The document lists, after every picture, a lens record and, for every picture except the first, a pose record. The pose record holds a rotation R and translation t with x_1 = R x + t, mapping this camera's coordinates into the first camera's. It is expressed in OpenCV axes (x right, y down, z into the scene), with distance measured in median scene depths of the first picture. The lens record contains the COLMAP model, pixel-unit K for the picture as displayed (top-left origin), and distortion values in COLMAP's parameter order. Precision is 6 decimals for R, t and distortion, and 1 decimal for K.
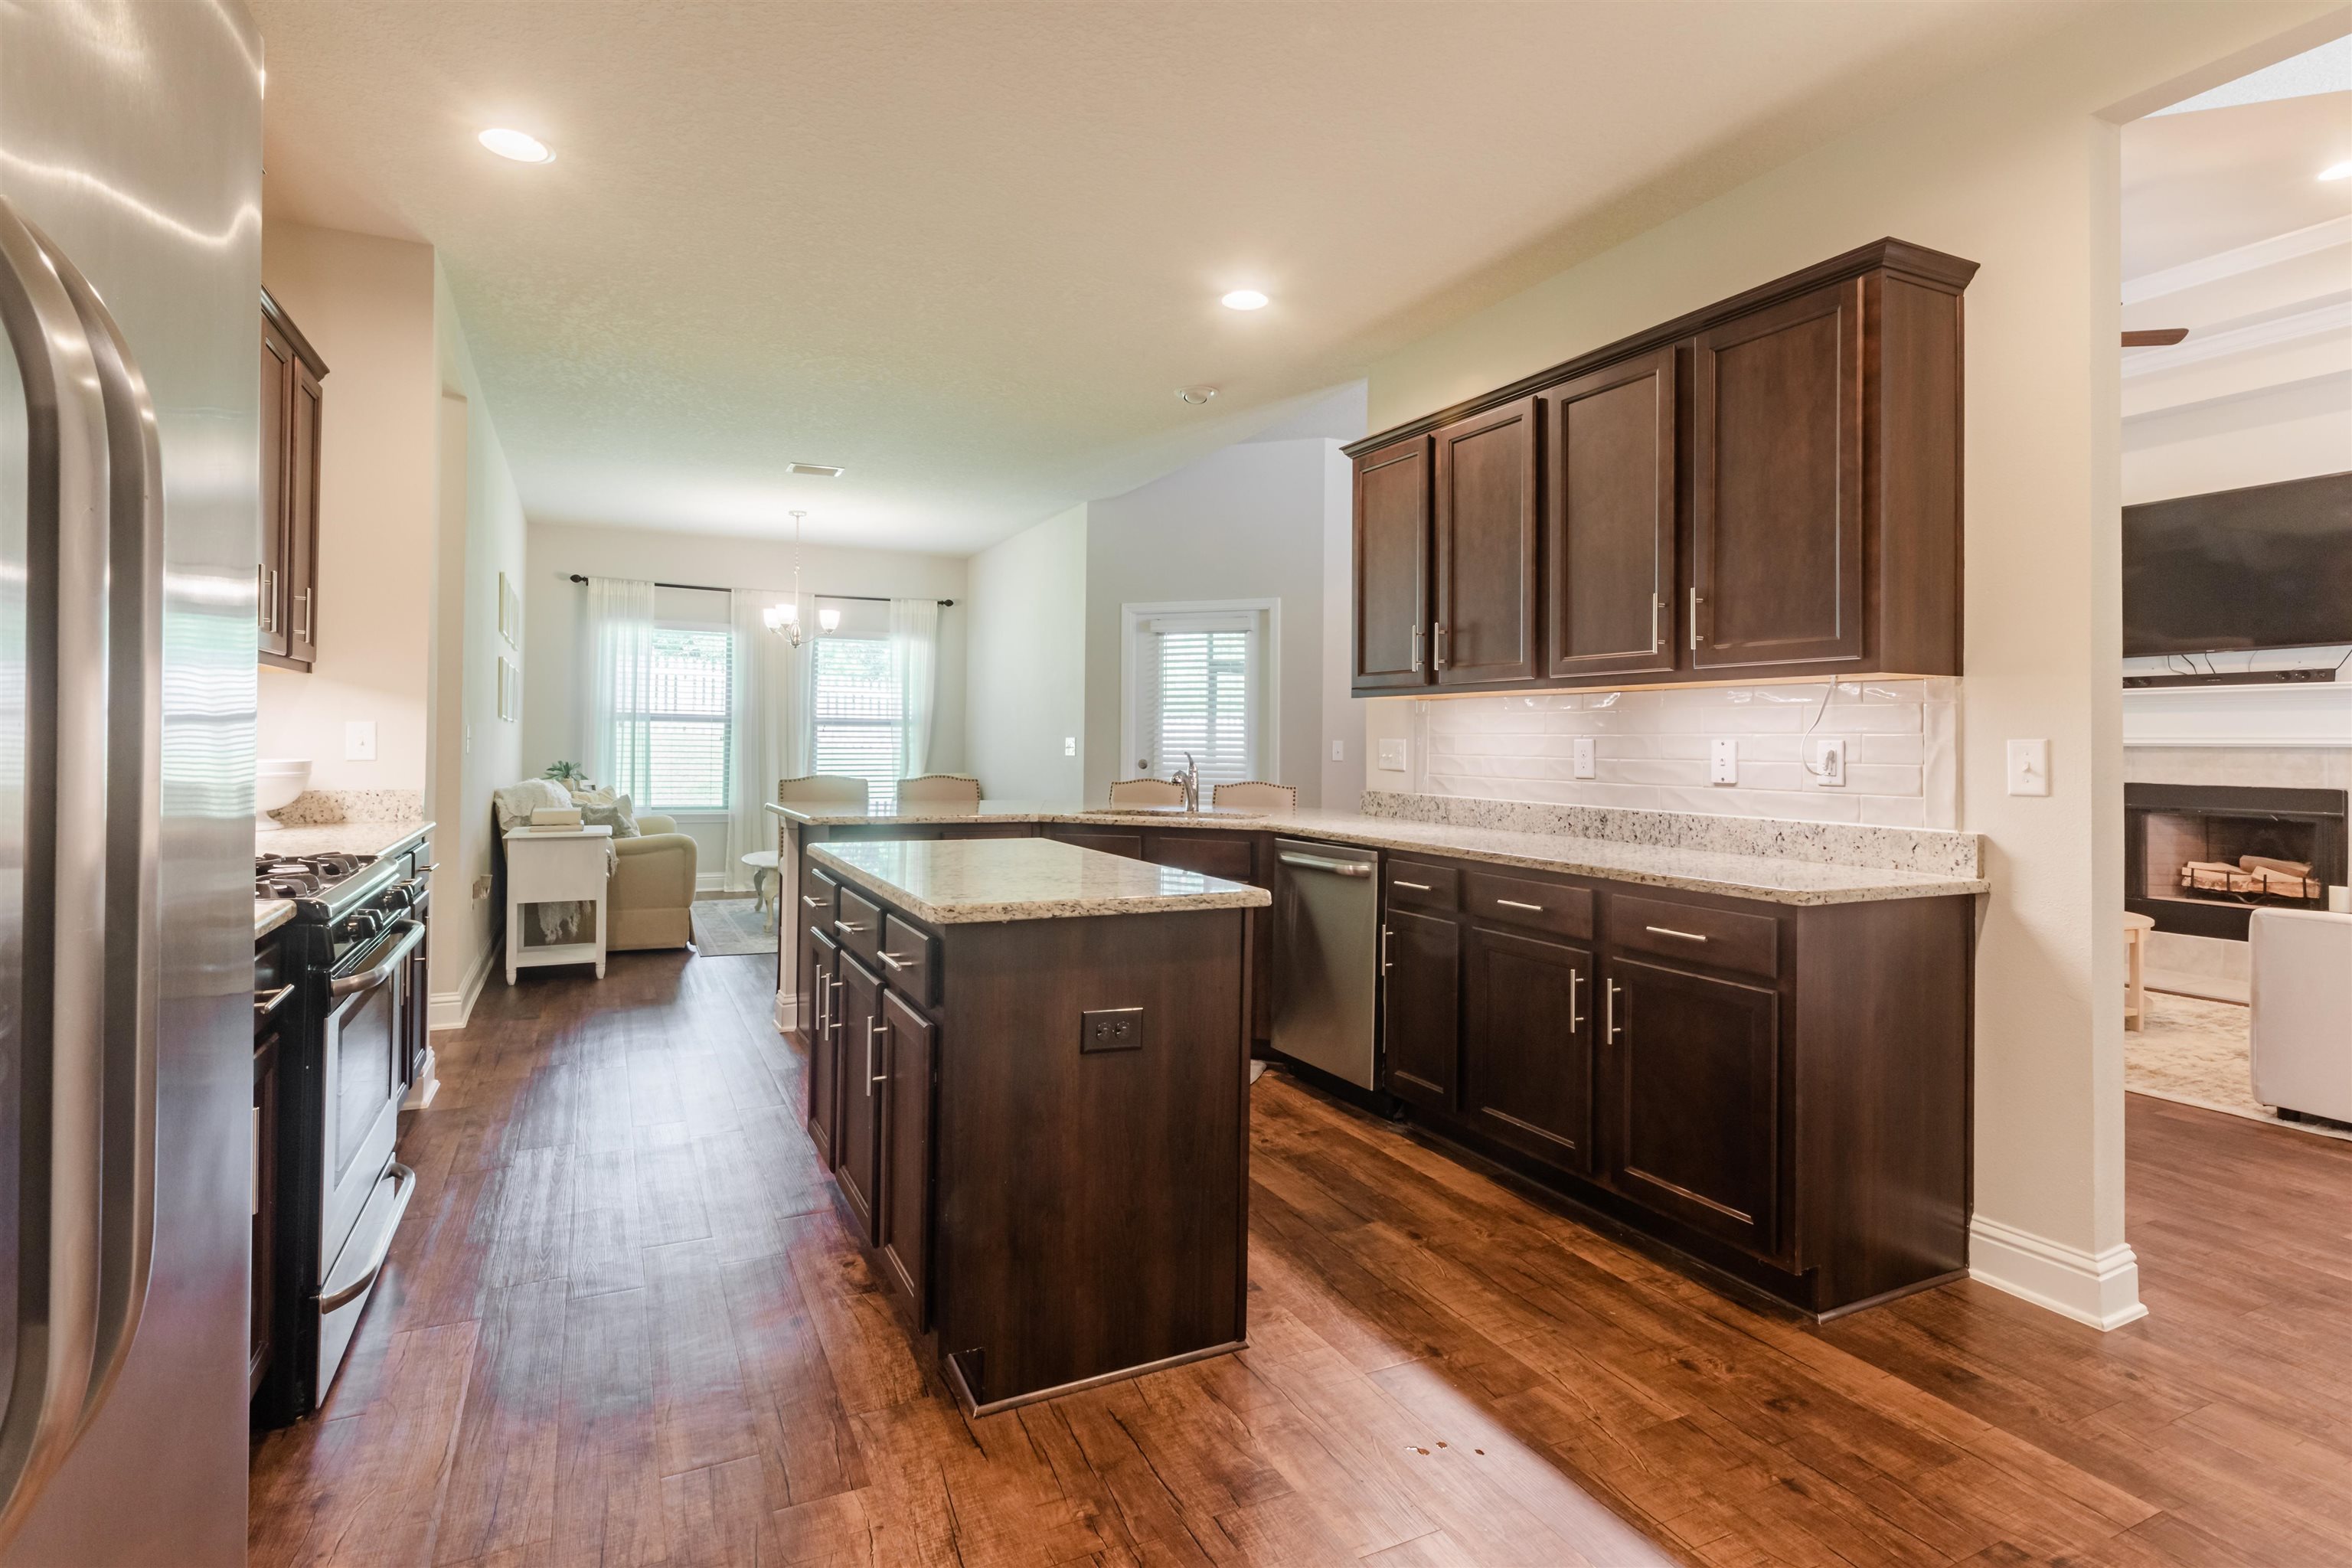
lens RADIAL K [[1151.9, 0, 1159.1], [0, 1151.9, 751.5], [0, 0, 1]] dist [-0.000327, 0.000288]
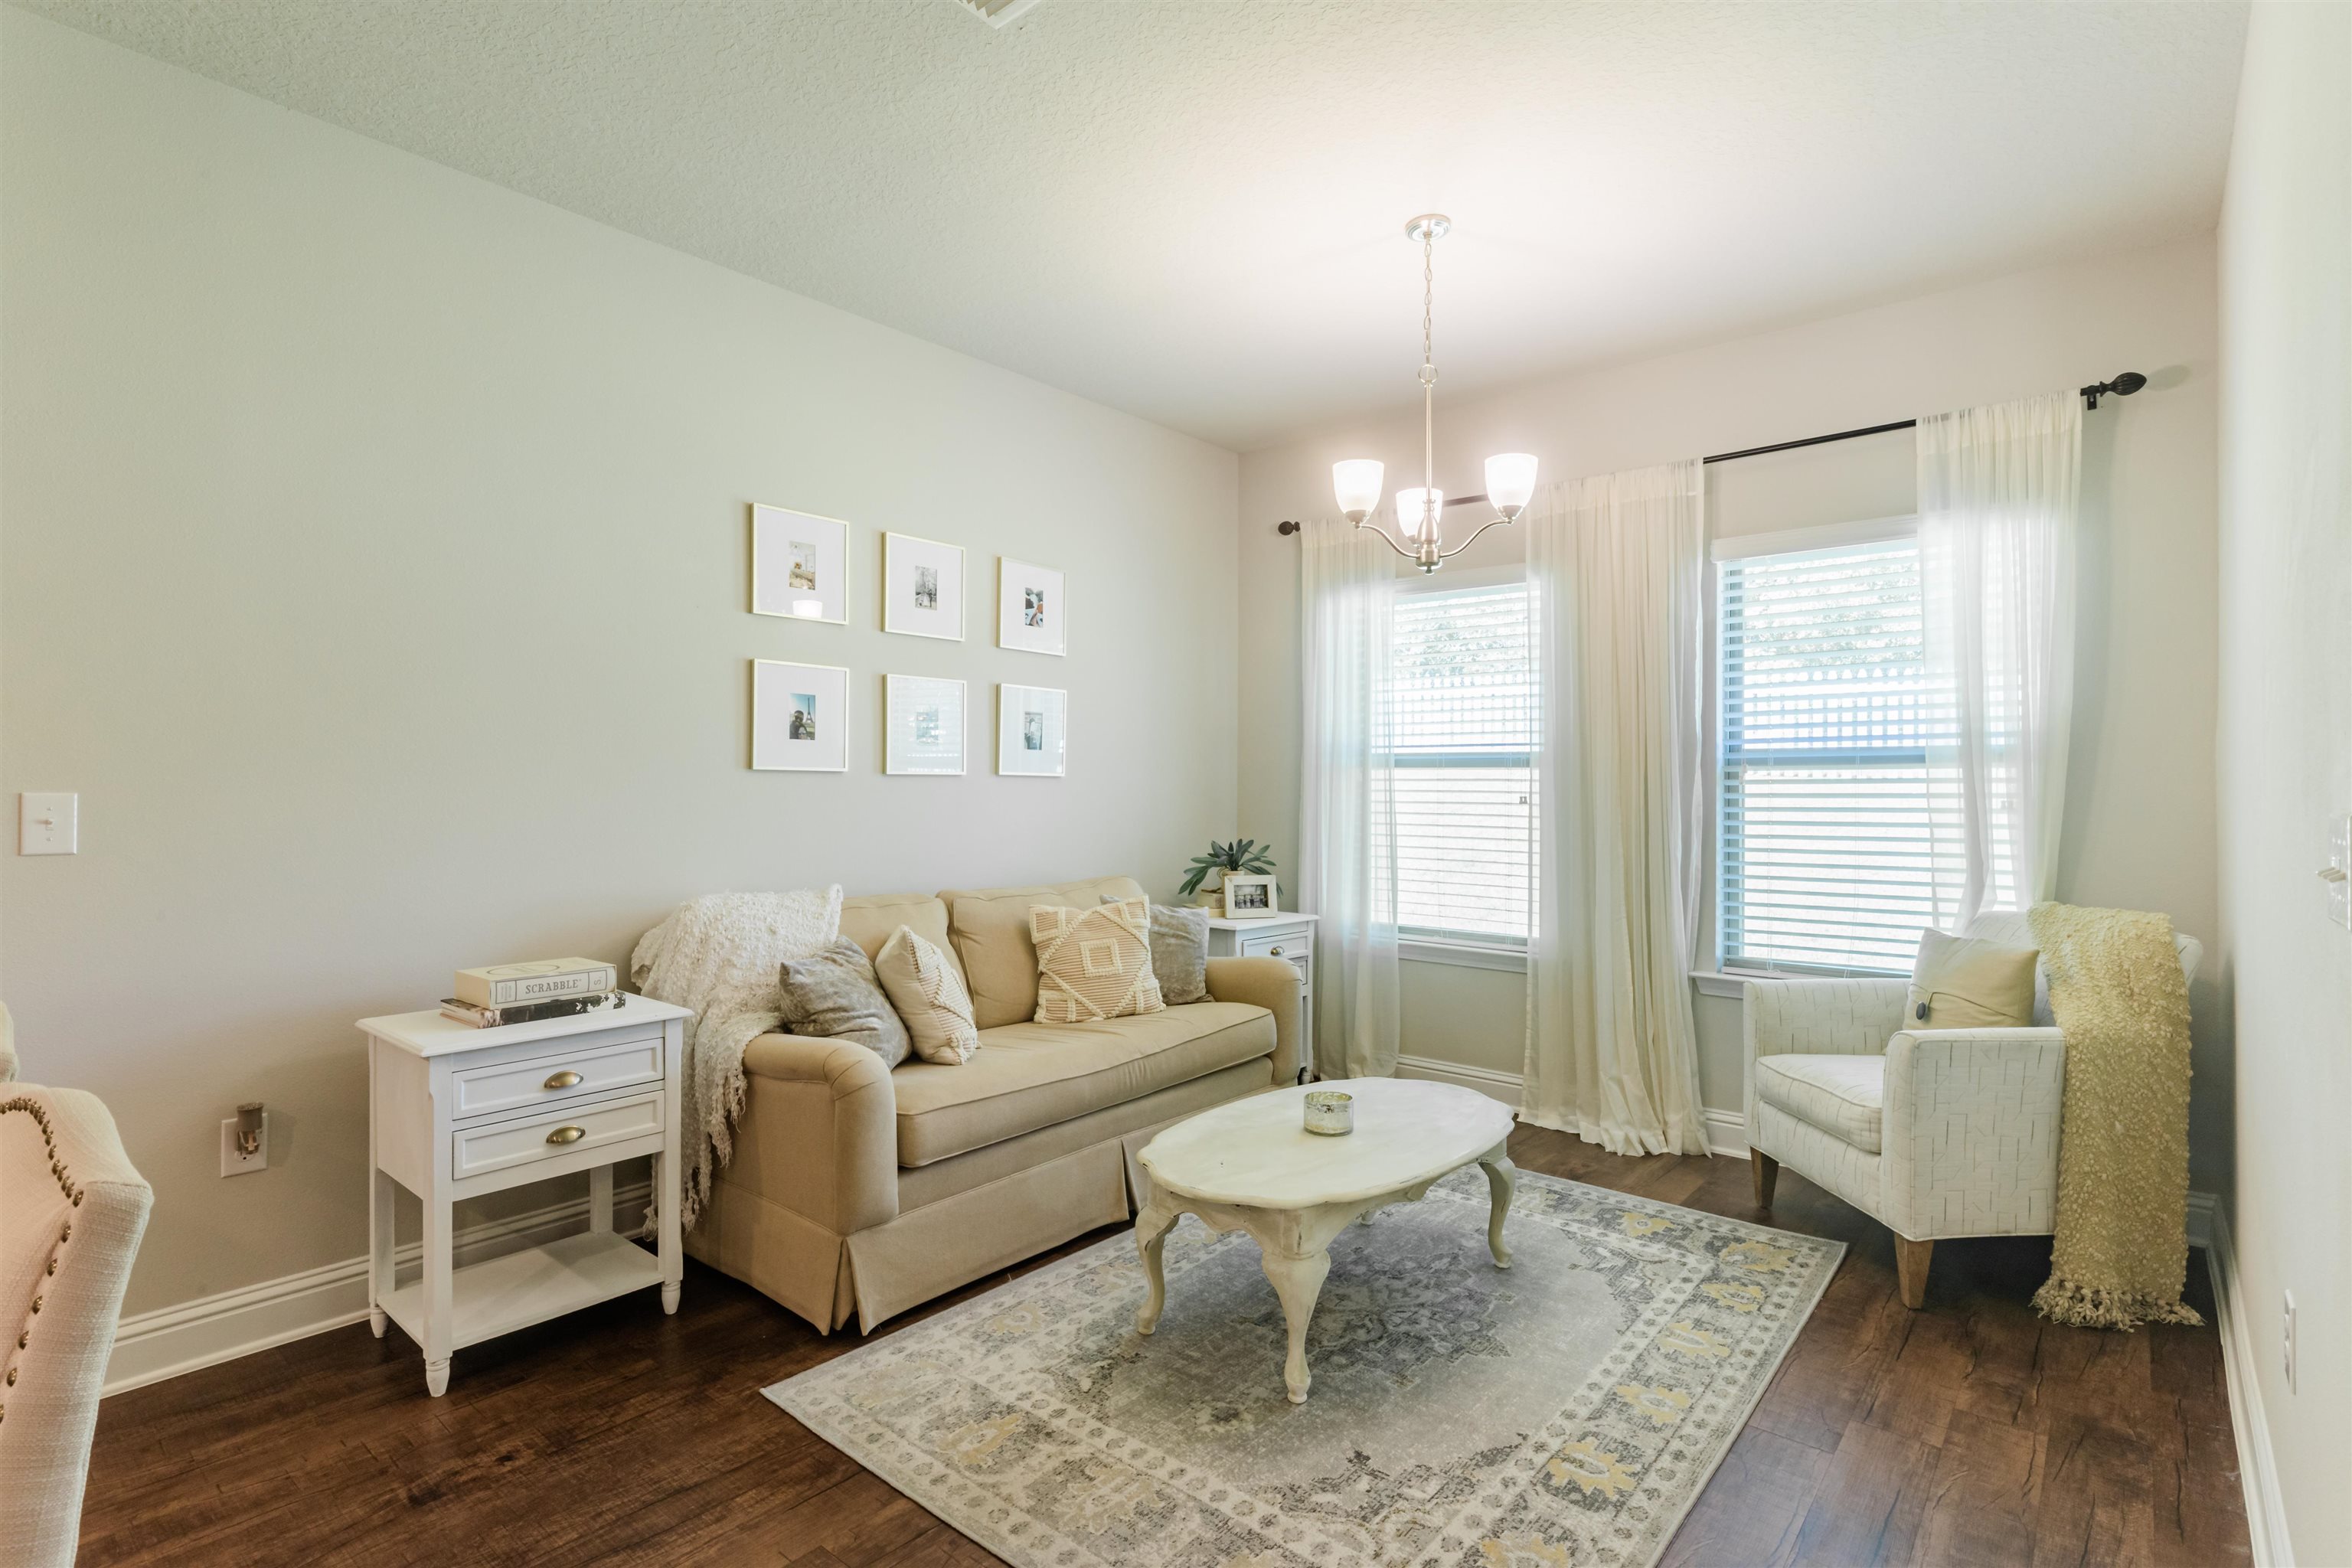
lens RADIAL K [[1151.9, 0, 1184.4], [0, 1151.9, 793.2], [0, 0, 1]] dist [-0.000327, 0.000288]
pose [[0.415236, -0.005283, -0.909698, 0.005013], [-0.002132, 0.999975, -0.006781, -0.015933], [0.909711, 0.004755, 0.415214, 0.983325]]
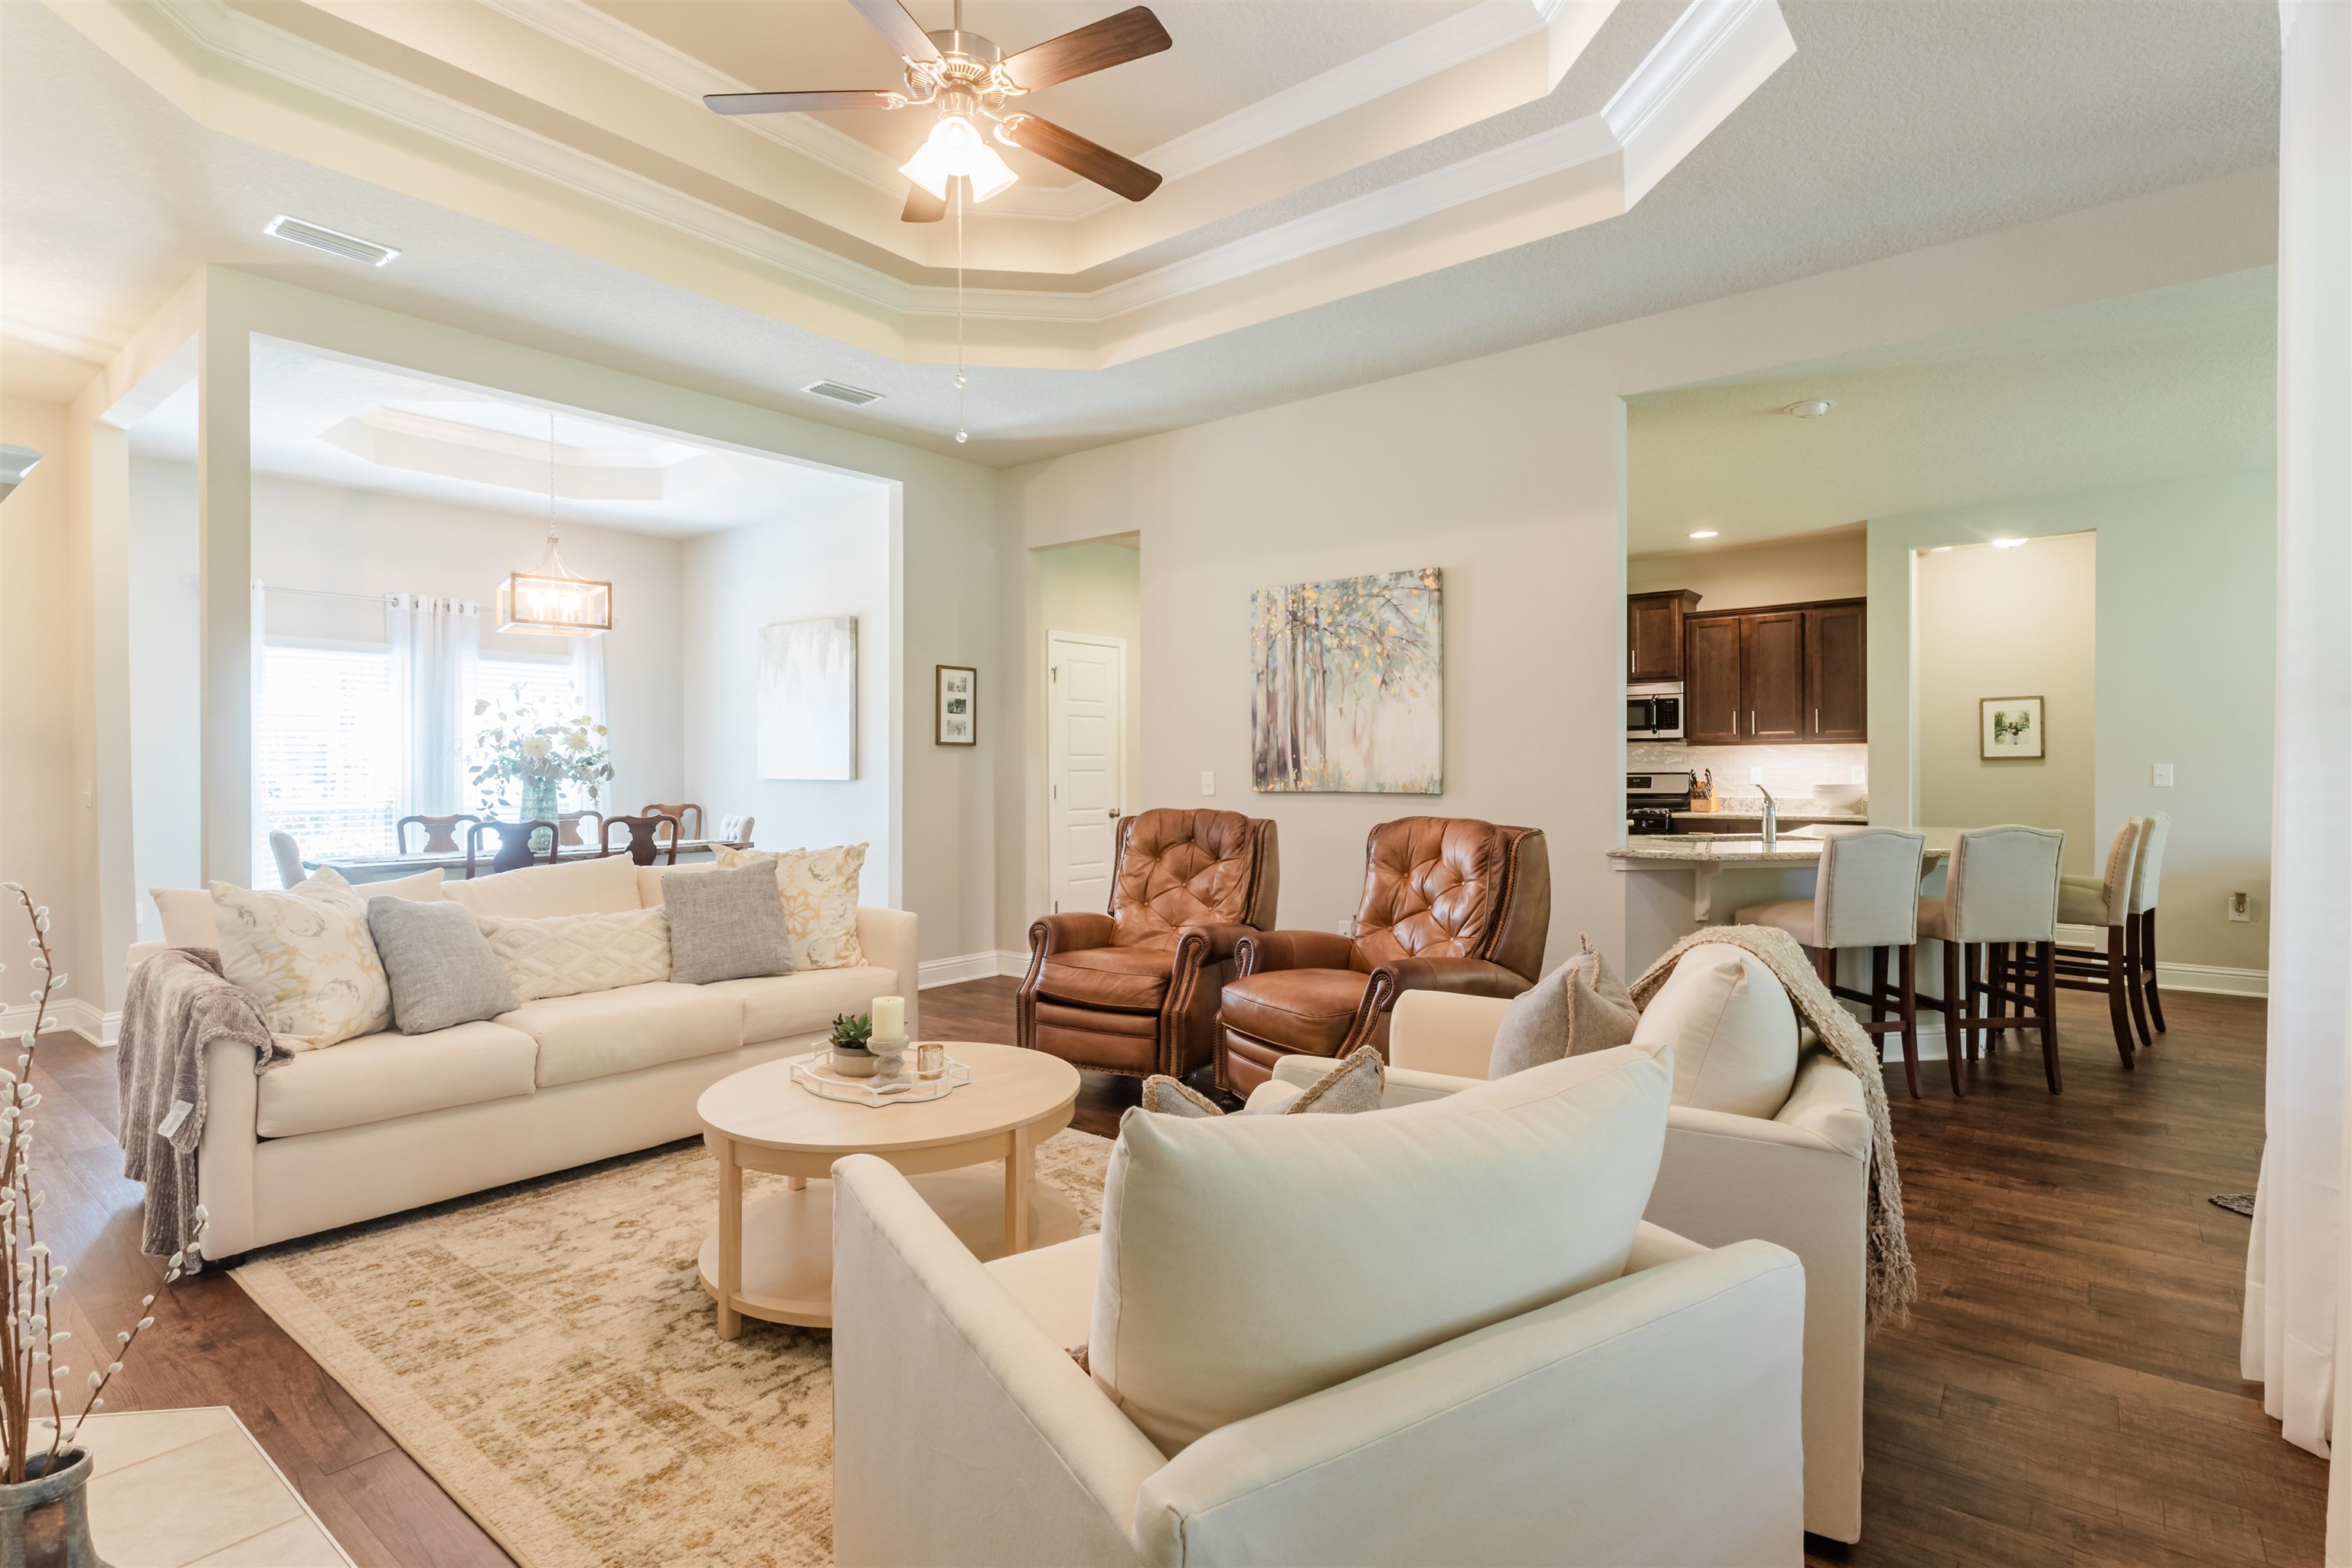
lens RADIAL K [[1151.9, 0, 1214.6], [0, 1151.9, 769.1], [0, 0, 1]] dist [-0.000327, 0.000288]
pose [[-0.893221, -0.007726, -0.449551, 0.724515], [-0.009448, 0.999954, 0.001587, -0.008427], [0.449518, 0.005665, -0.893253, 1.335586]]
